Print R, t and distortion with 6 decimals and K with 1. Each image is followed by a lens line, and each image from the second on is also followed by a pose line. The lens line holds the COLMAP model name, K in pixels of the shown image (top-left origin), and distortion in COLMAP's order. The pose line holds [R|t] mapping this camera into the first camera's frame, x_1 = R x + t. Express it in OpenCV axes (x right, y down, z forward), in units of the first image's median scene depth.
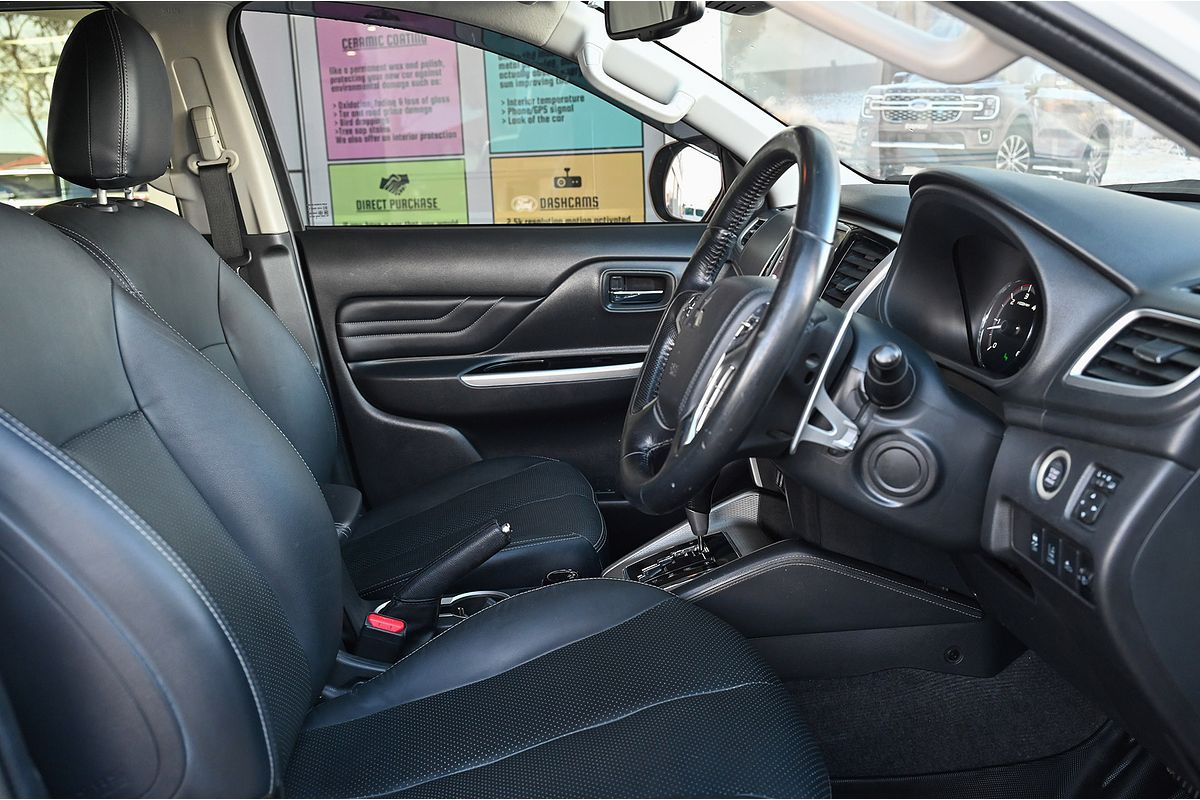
lens RADIAL K [[1157.2, 0, 597.4], [0, 1157.2, 406.0], [0, 0, 1]] dist [-0.065185, 0.000000]
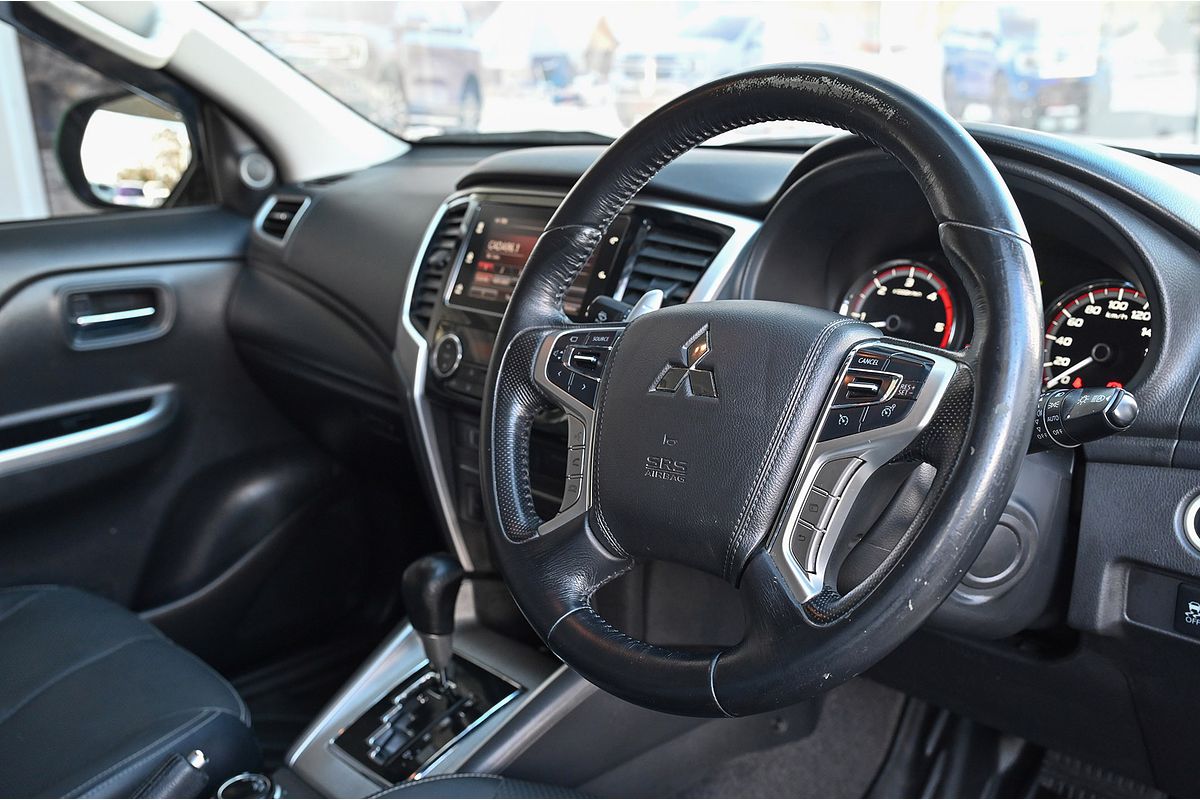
lens RADIAL K [[1190.0, 0, 601.3], [0, 1190.0, 397.9], [0, 0, 1]] dist [-0.018612, 0.000000]
pose [[0.788755, -0.158322, 0.593969, -0.294055], [0.143888, 0.986971, 0.072003, -0.106286], [-0.597630, 0.028673, 0.801259, 0.467918]]
